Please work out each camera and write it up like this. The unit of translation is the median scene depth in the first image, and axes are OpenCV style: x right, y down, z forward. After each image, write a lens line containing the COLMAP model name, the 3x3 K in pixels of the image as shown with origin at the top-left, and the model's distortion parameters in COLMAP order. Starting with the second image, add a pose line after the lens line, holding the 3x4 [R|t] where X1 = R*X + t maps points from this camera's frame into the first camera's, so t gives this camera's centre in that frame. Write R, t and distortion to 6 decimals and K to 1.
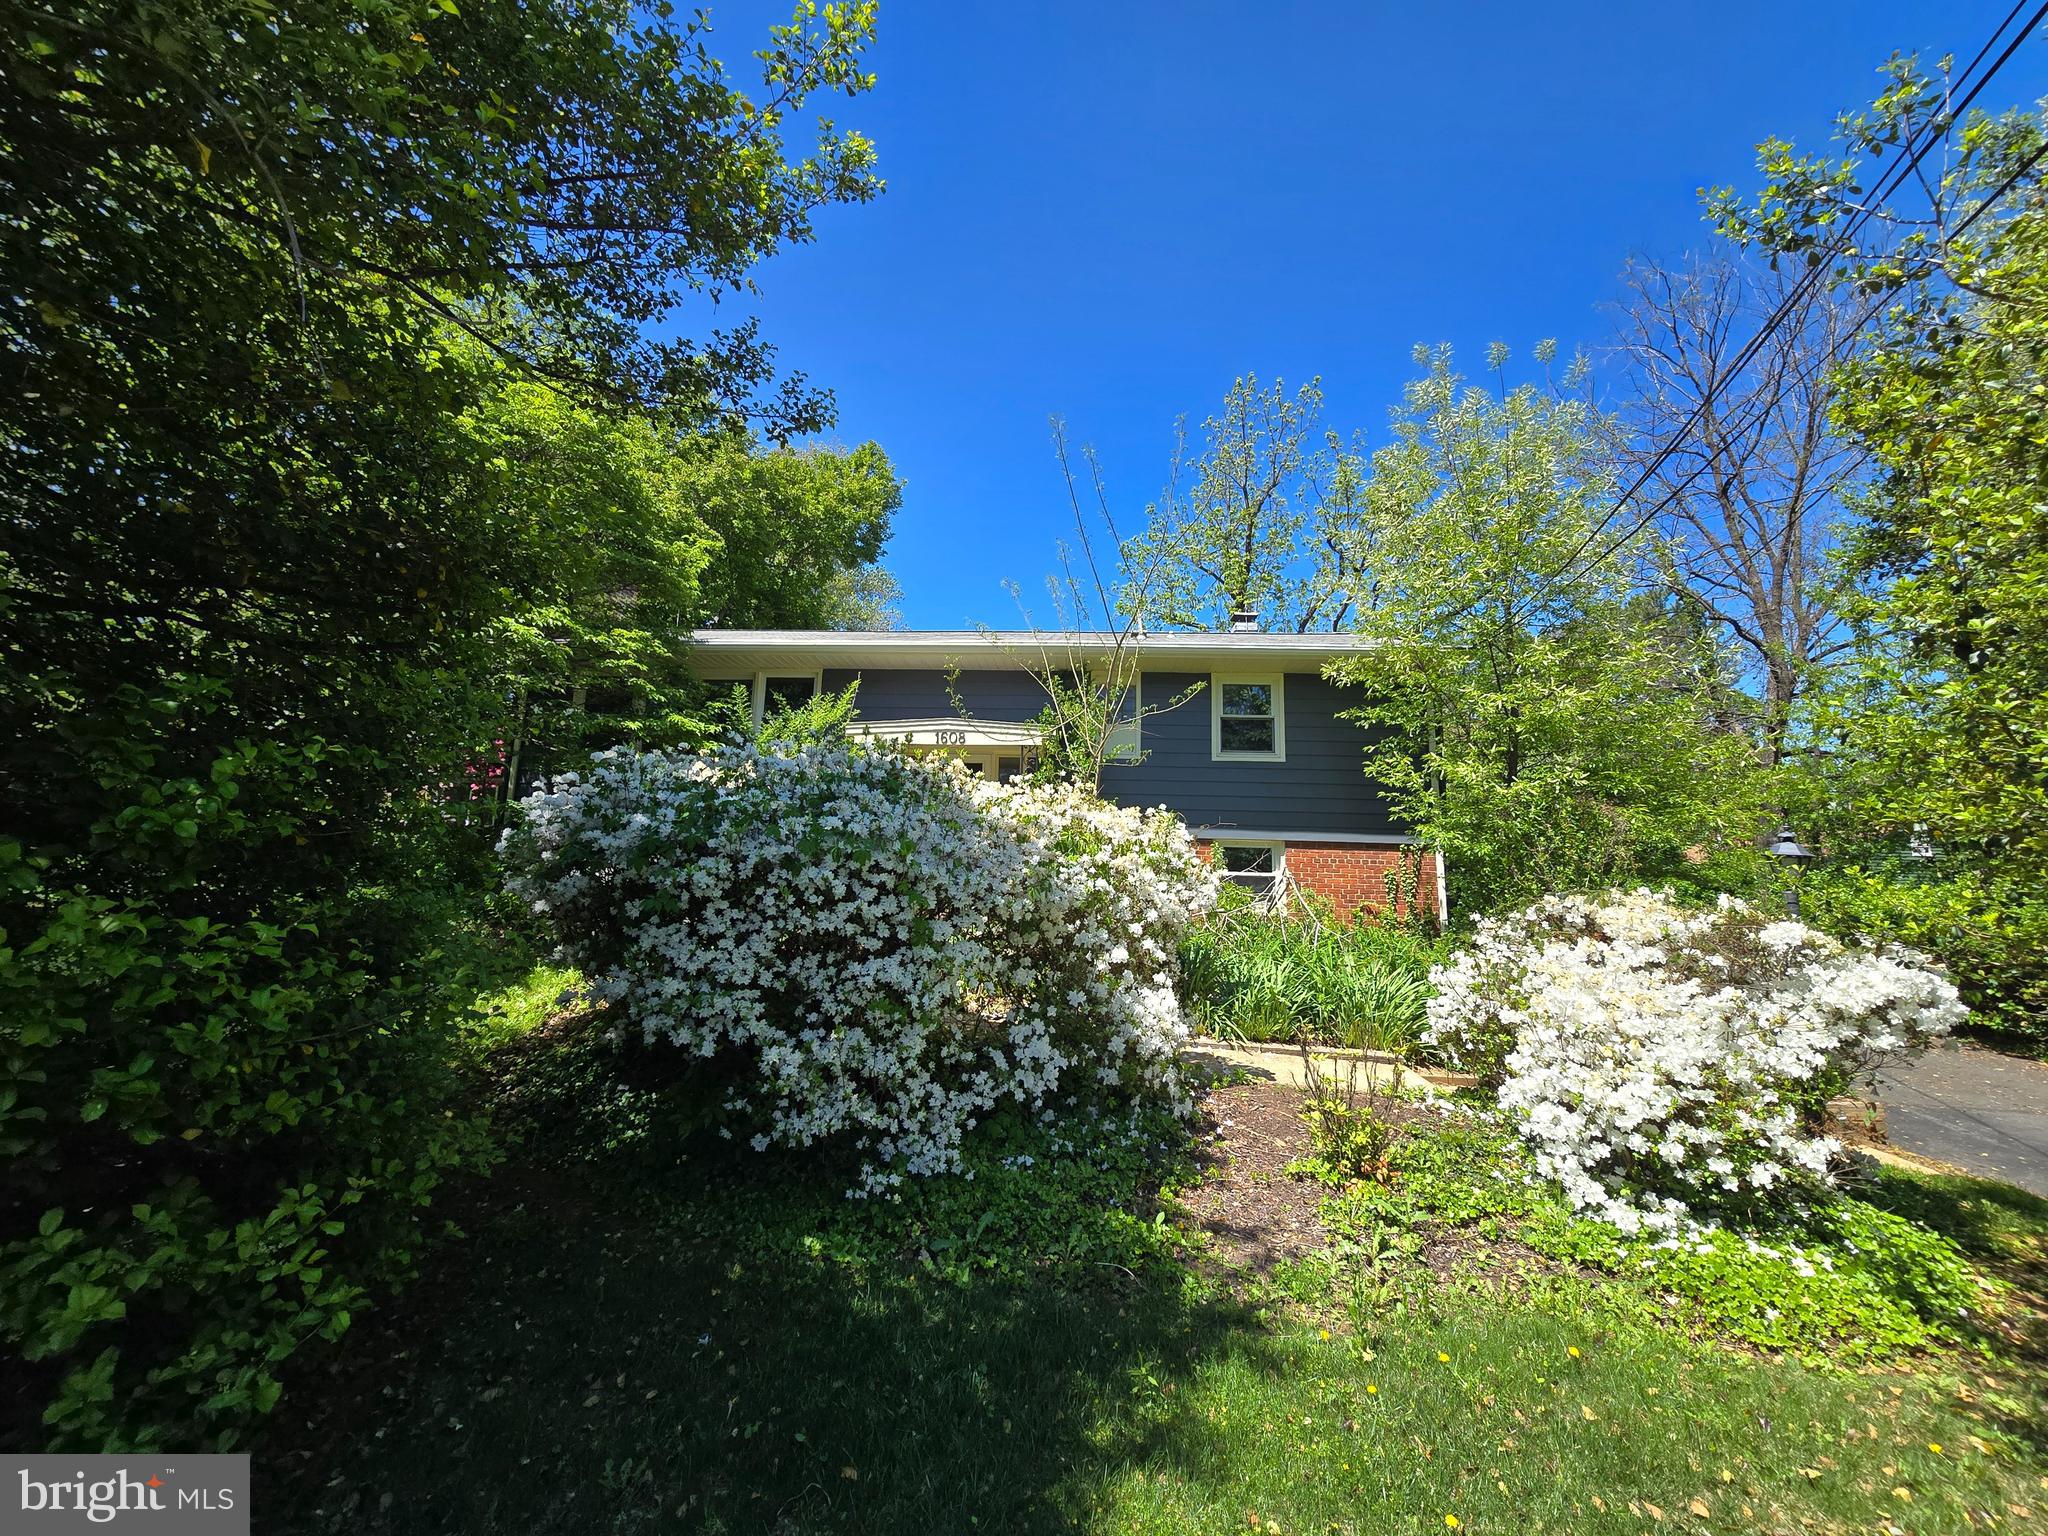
lens RADIAL K [[822.1, 0, 1021.4], [0, 822.1, 757.7], [0, 0, 1]] dist [-0.002032, -0.000134]
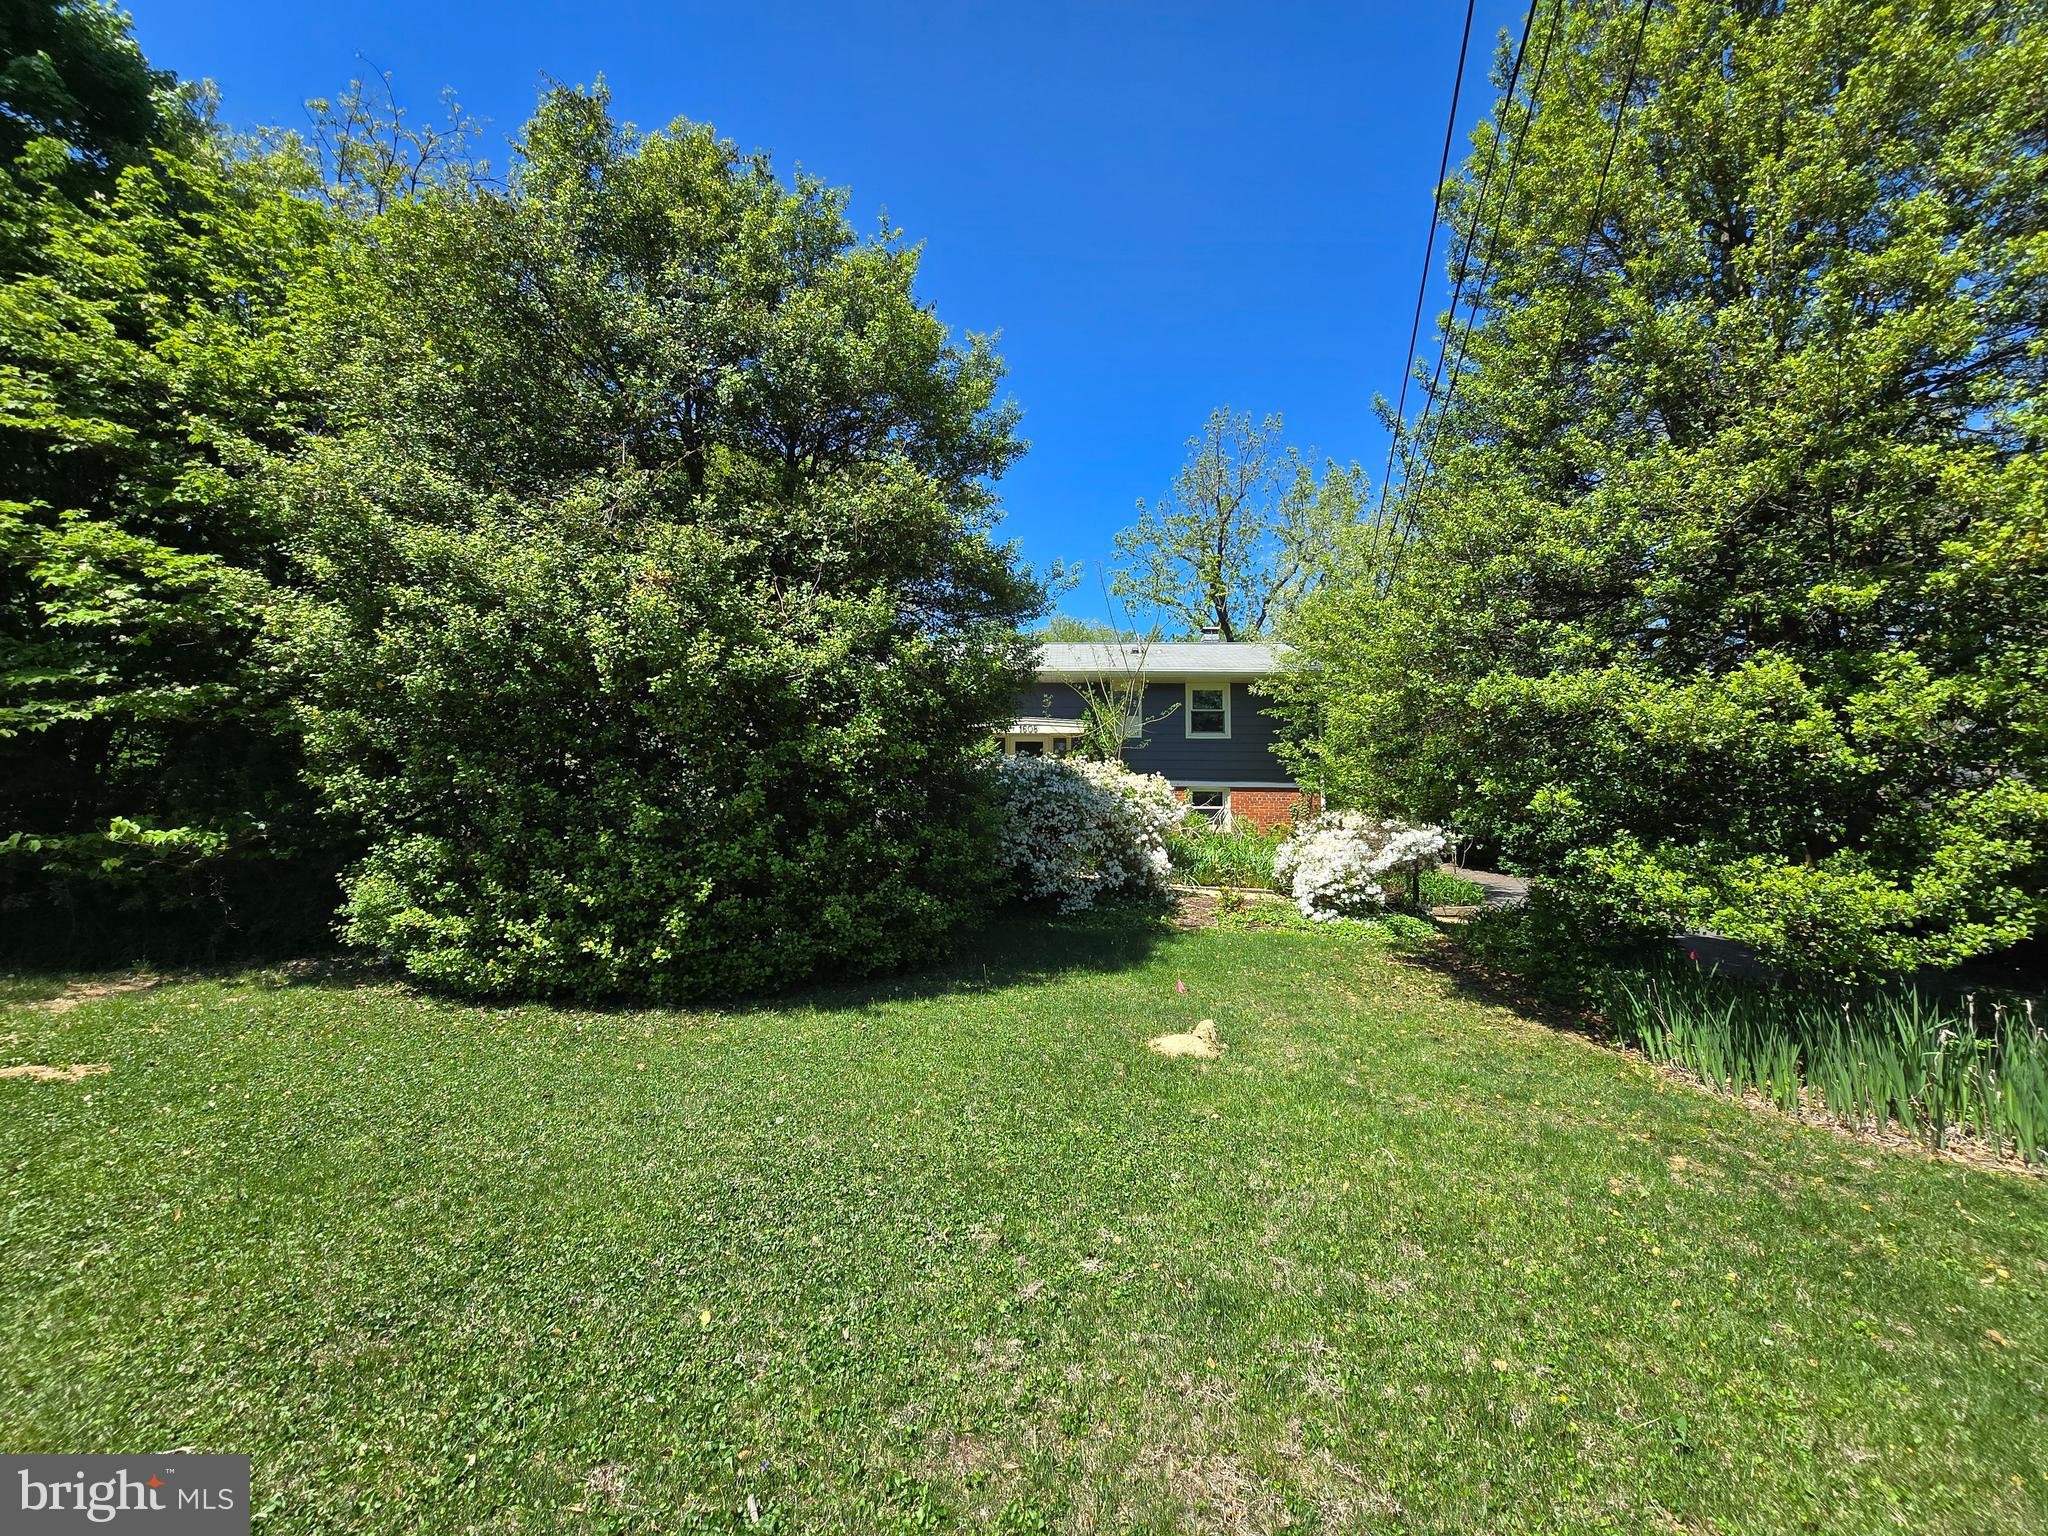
lens RADIAL K [[822.1, 0, 1024.5], [0, 822.1, 772.9], [0, 0, 1]] dist [-0.002032, -0.000134]
pose [[0.999603, -0.013854, 0.024533, -0.261327], [0.011613, 0.995941, 0.089253, -0.157903], [-0.025670, -0.088933, 0.995707, -1.257013]]
